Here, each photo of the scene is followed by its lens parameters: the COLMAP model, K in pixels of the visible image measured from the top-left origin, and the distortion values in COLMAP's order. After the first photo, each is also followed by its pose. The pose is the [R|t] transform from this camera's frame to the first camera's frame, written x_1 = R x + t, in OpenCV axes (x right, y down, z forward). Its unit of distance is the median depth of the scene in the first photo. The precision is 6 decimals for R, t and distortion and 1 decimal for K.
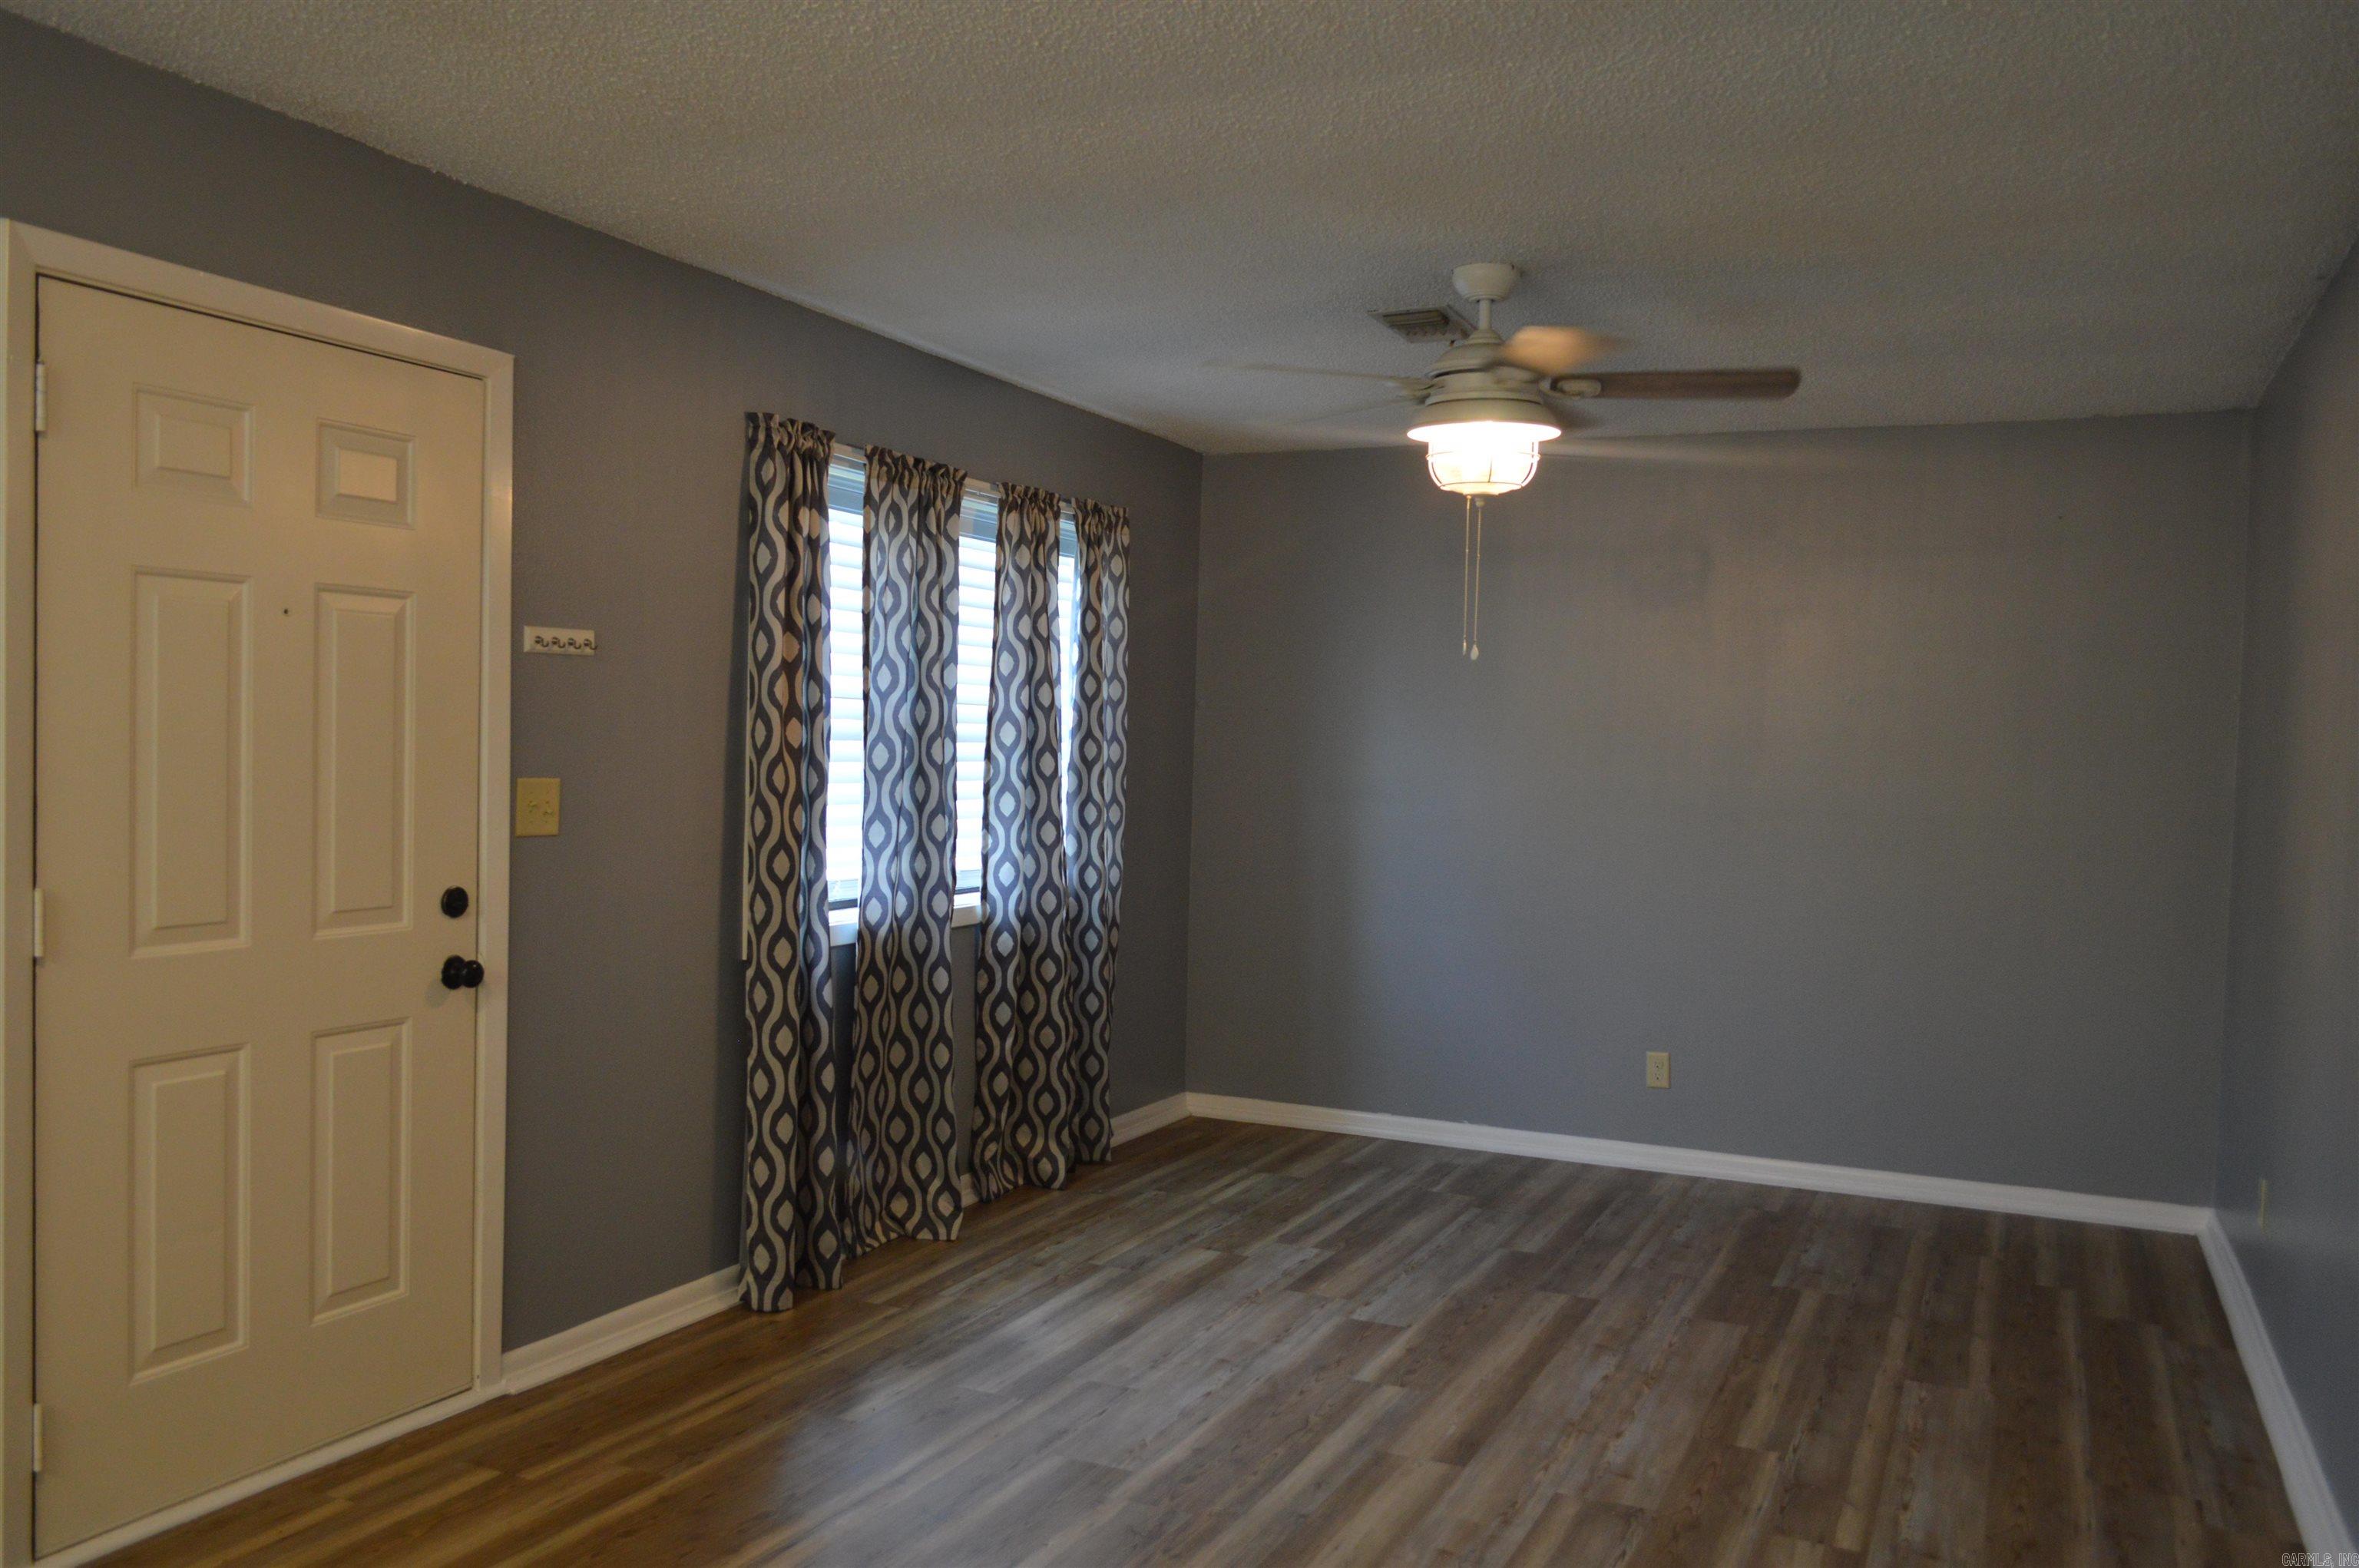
lens RADIAL K [[1873.9, 0, 1171.6], [0, 1873.9, 800.6], [0, 0, 1]] dist [-0.009414, 0.004079]
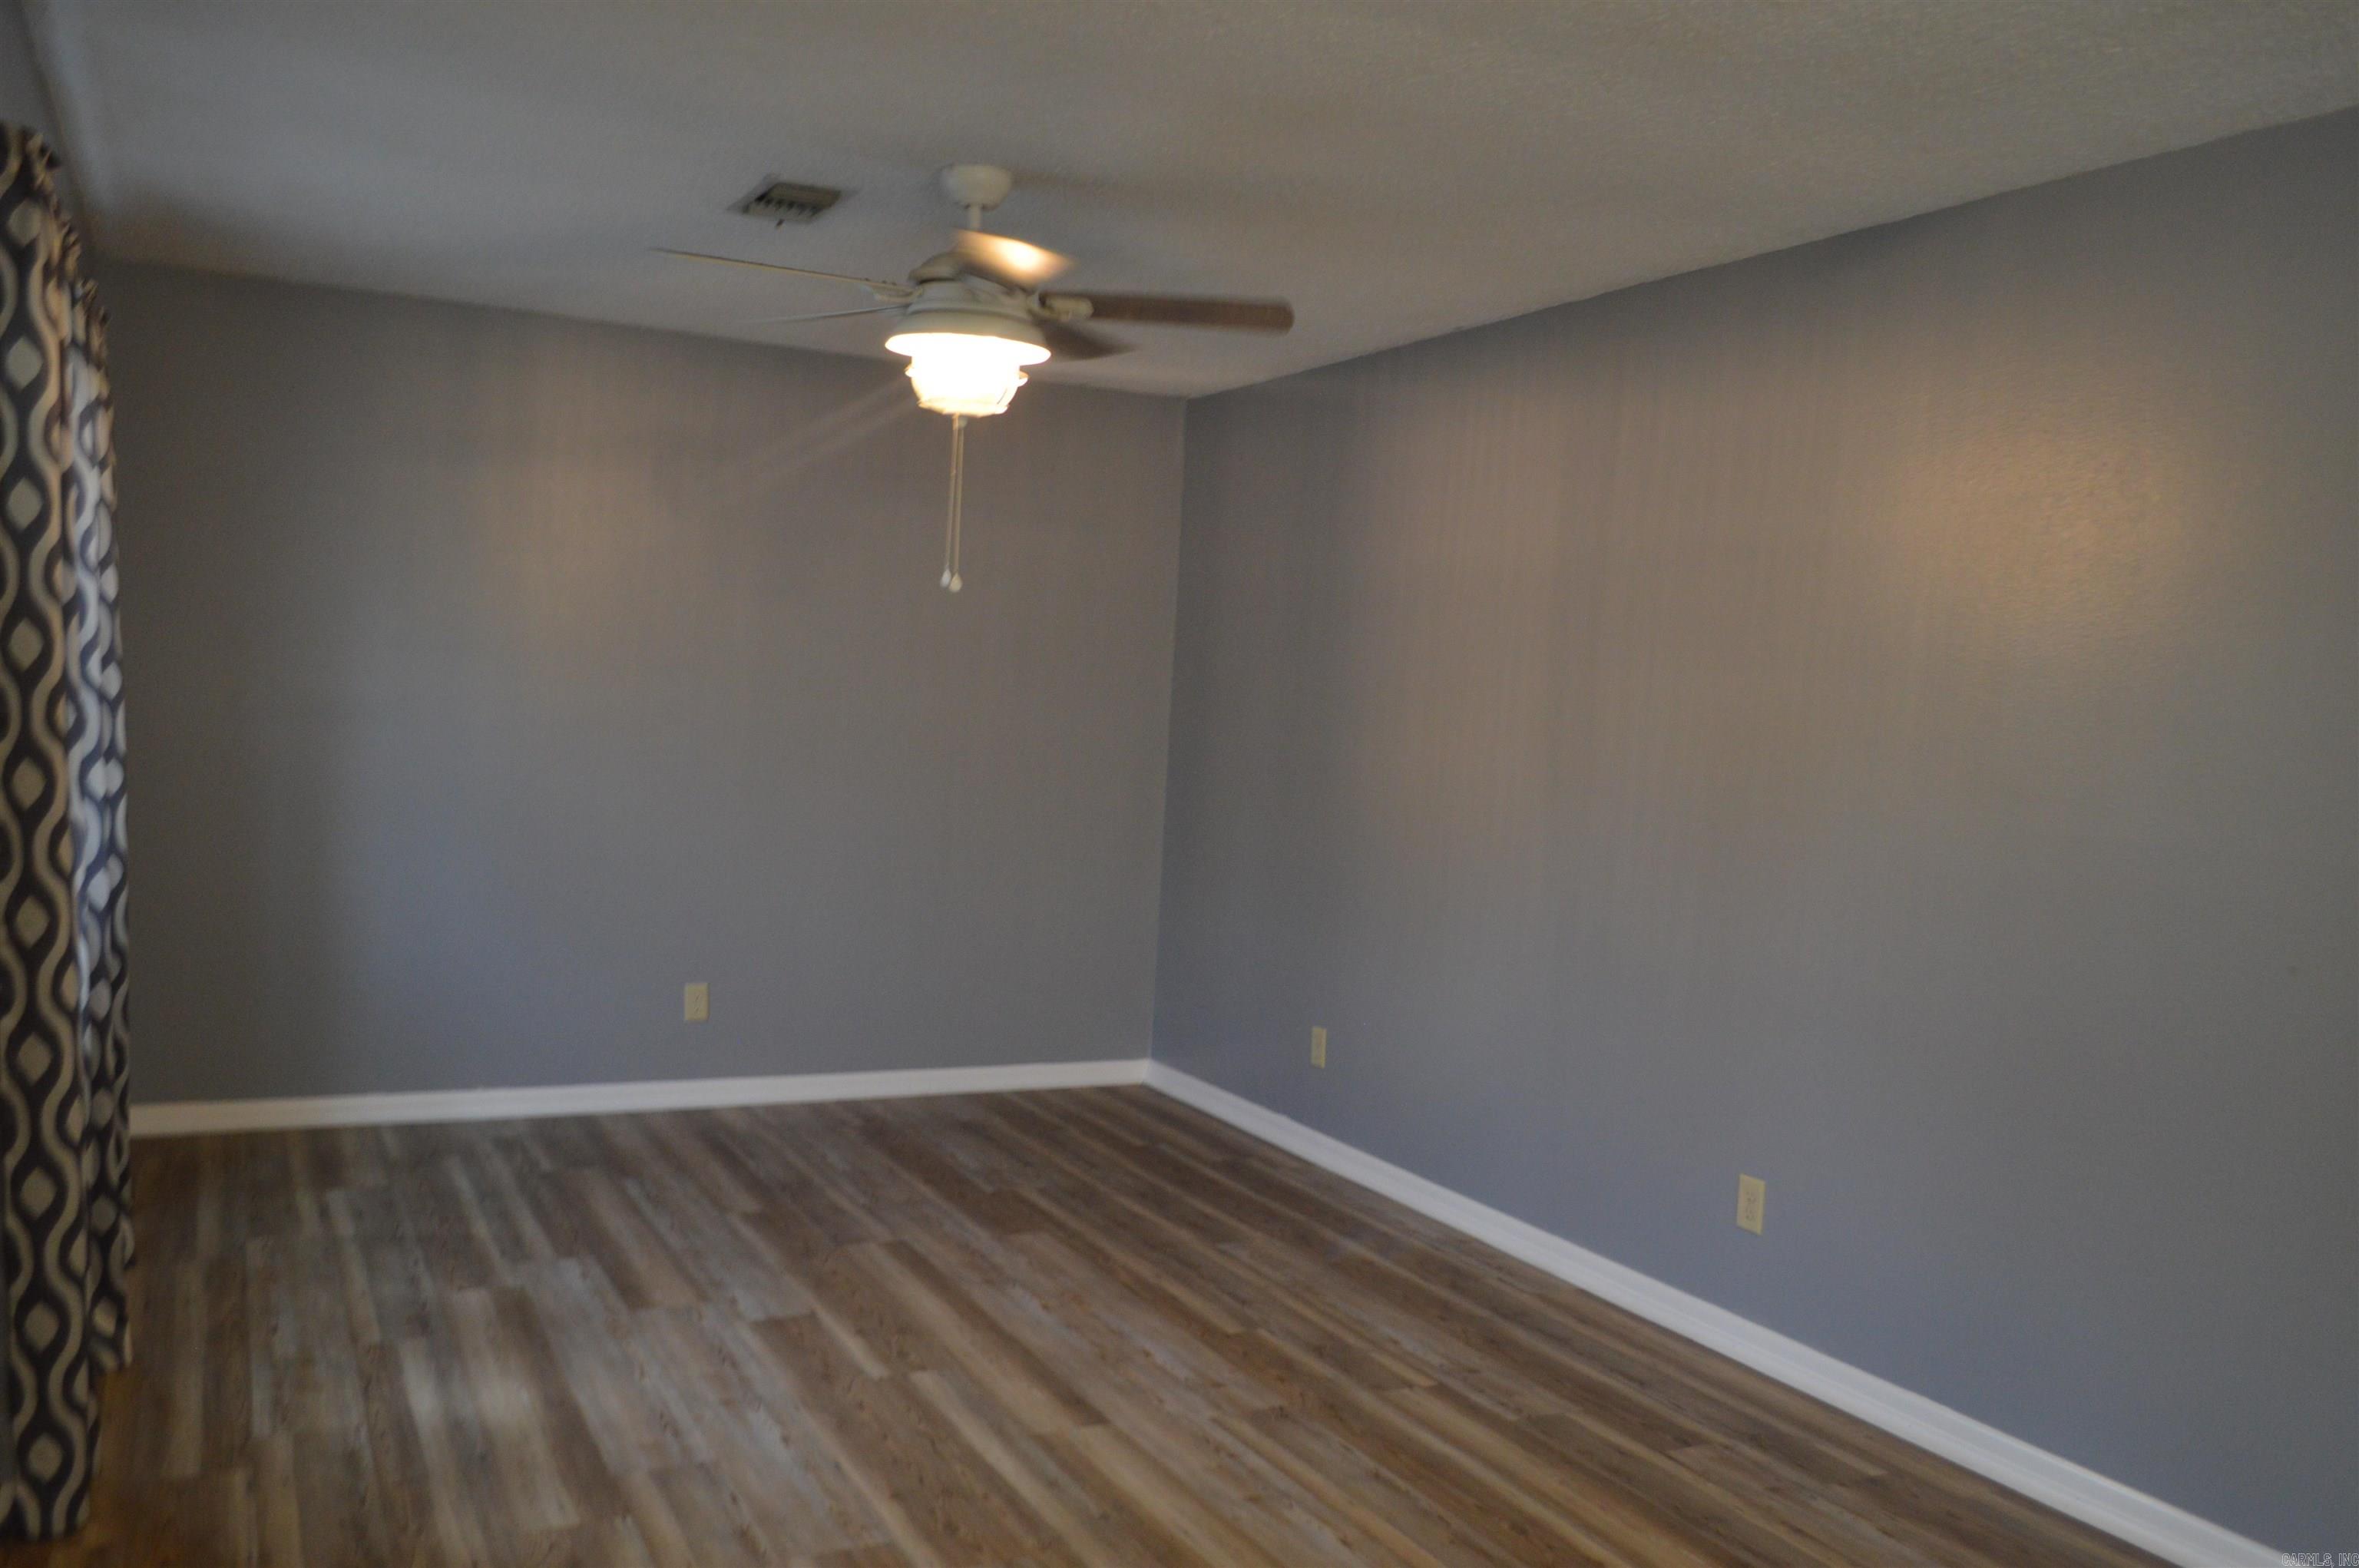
lens RADIAL K [[1873.9, 0, 1171.6], [0, 1873.9, 800.6], [0, 0, 1]] dist [-0.009414, 0.004079]
pose [[0.617981, -0.039881, 0.785181, -0.476388], [-0.010060, 0.998230, 0.058619, -0.026943], [-0.786129, -0.044124, 0.616486, 0.300909]]
